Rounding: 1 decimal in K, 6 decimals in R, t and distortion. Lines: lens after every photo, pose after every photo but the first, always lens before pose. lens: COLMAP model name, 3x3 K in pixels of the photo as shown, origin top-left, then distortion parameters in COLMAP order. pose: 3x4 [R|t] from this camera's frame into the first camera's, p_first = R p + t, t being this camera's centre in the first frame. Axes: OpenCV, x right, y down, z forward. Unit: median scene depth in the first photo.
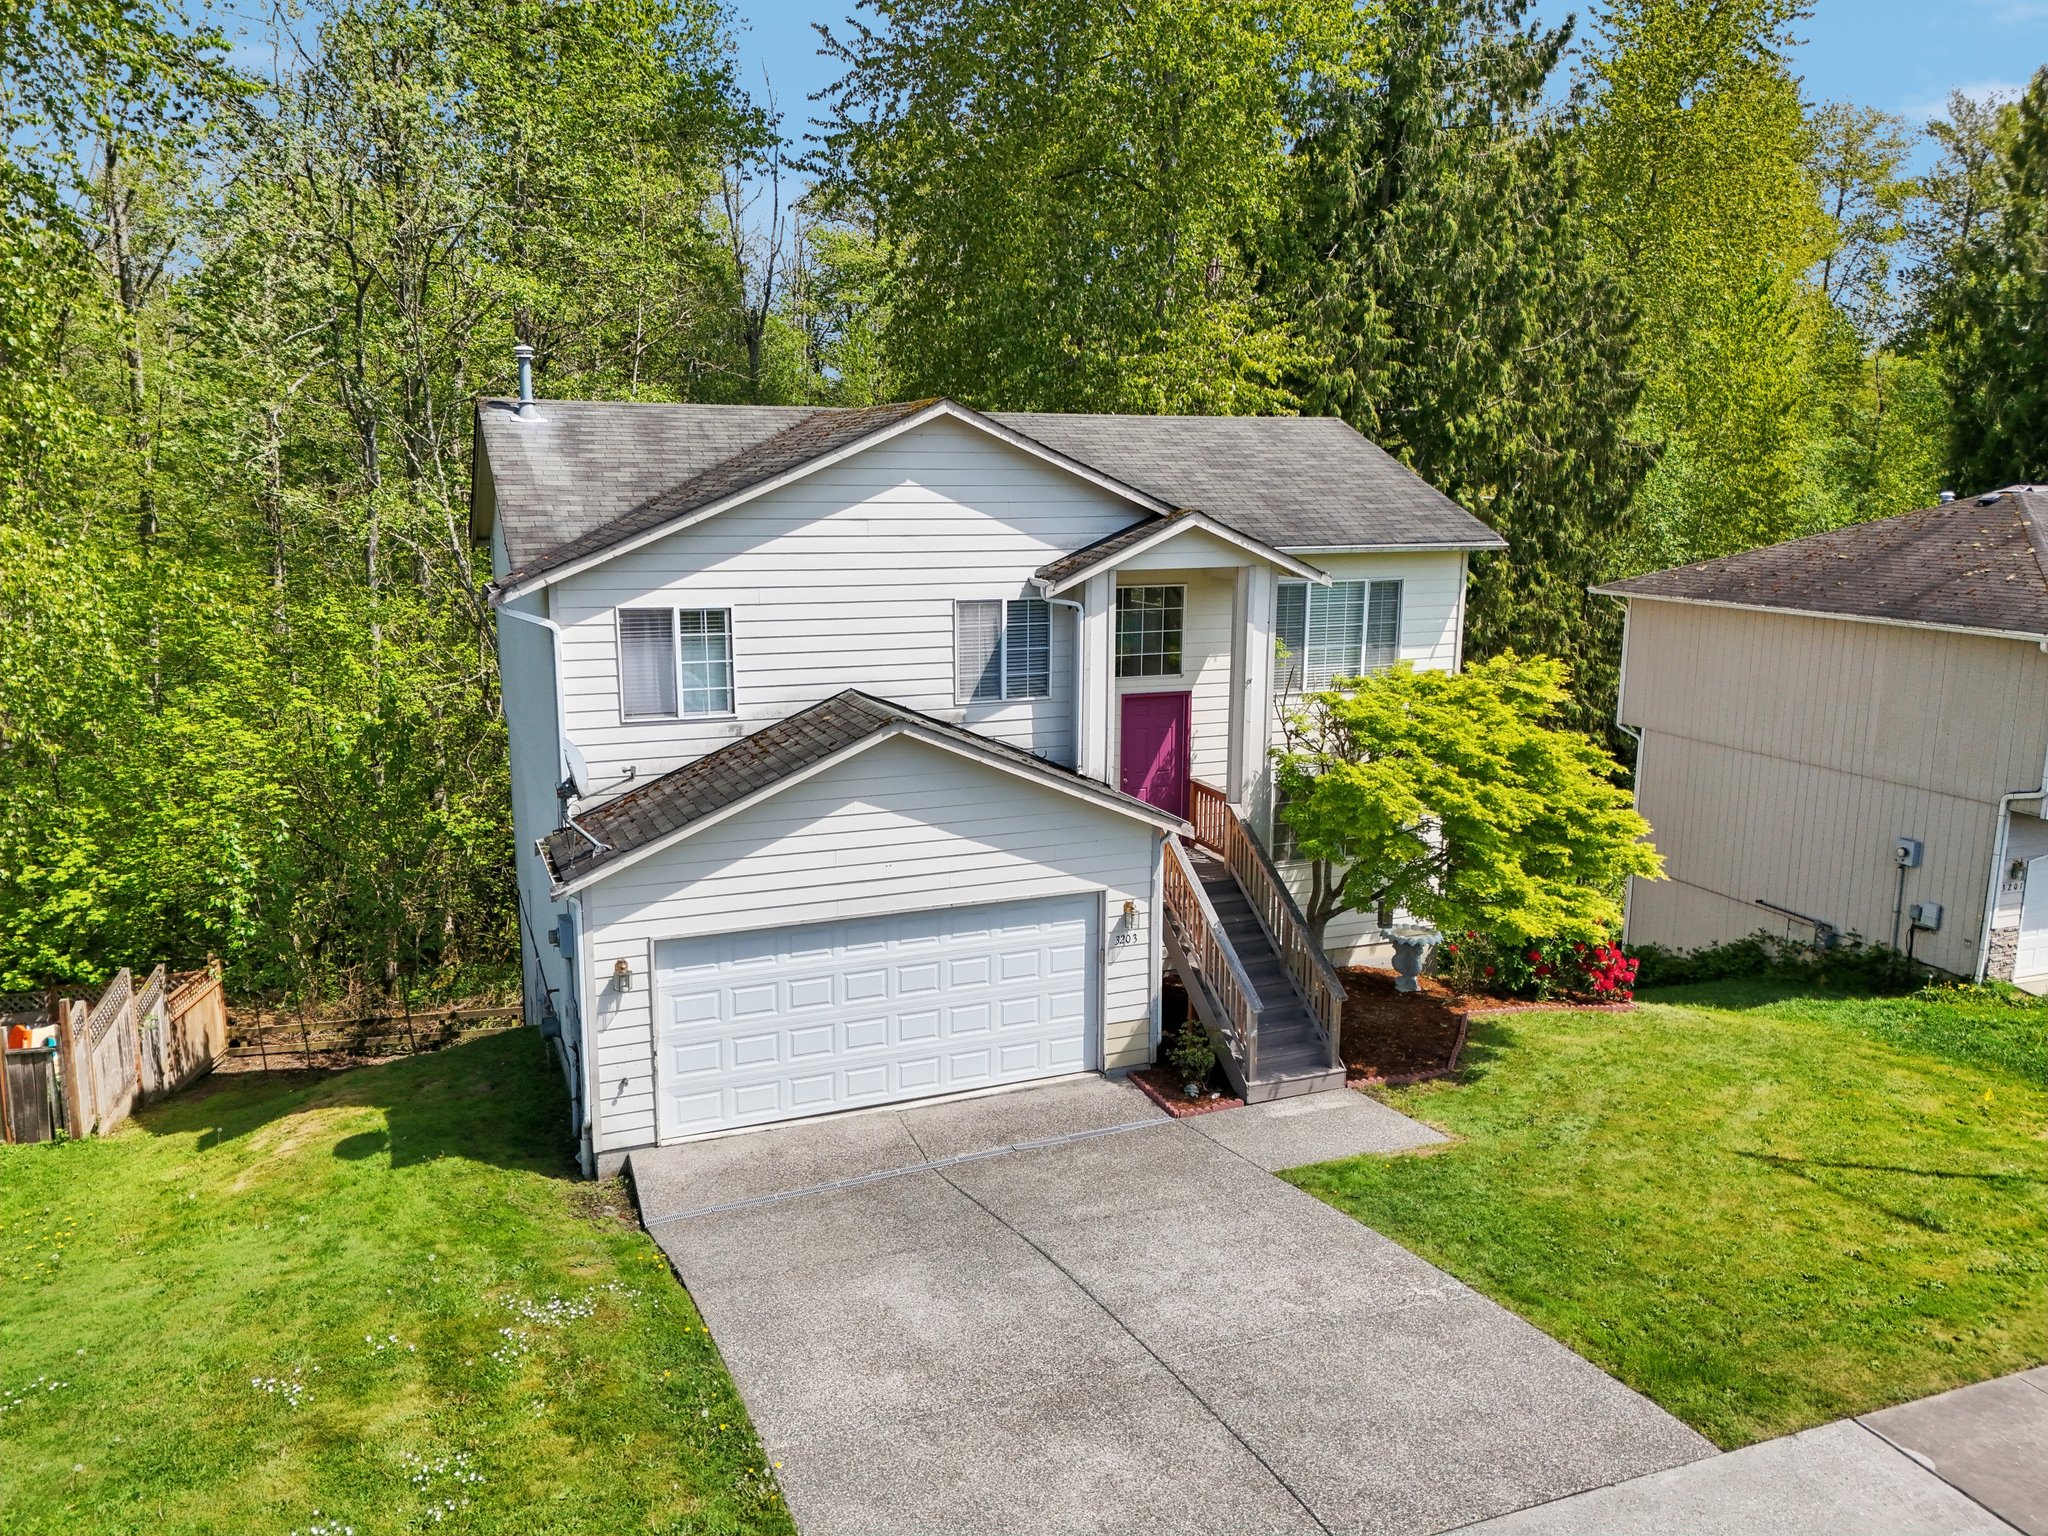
lens RADIAL K [[1526.0, 0, 1027.2], [0, 1526.0, 790.1], [0, 0, 1]] dist [0.029440, -0.005043]
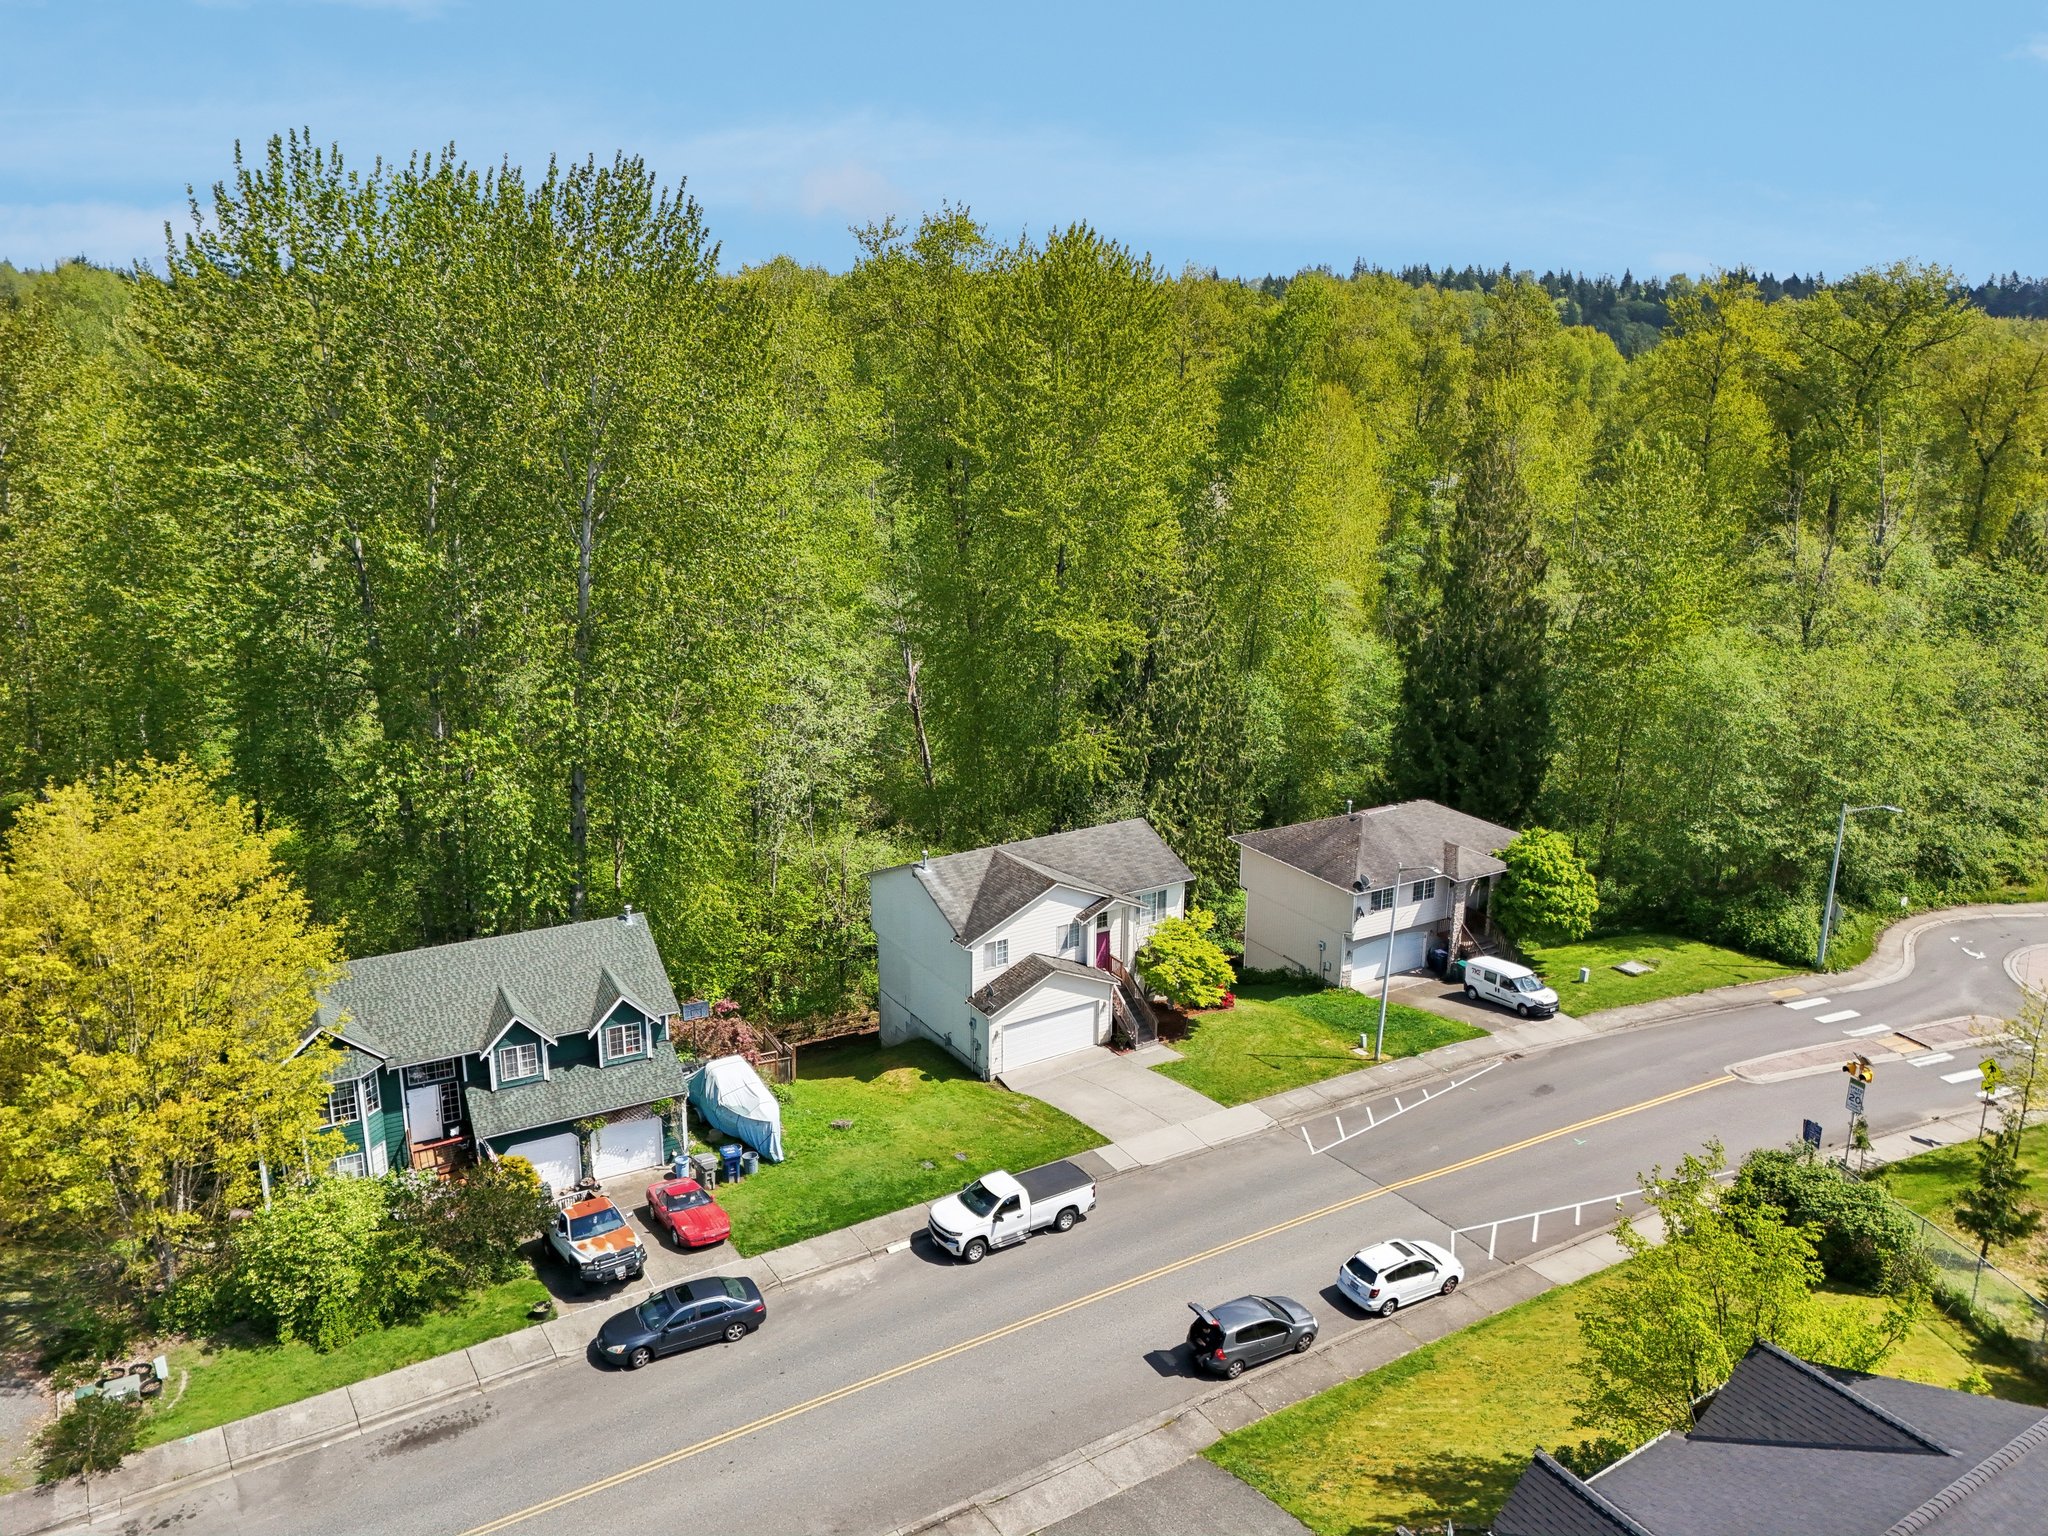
lens RADIAL K [[1526.0, 0, 1027.2], [0, 1526.0, 790.1], [0, 0, 1]] dist [0.029440, -0.005043]
pose [[0.983980, -0.045209, 0.172453, -0.776252], [0.030217, 0.995610, 0.088588, -0.816504], [-0.175701, -0.081958, 0.981026, -2.756727]]
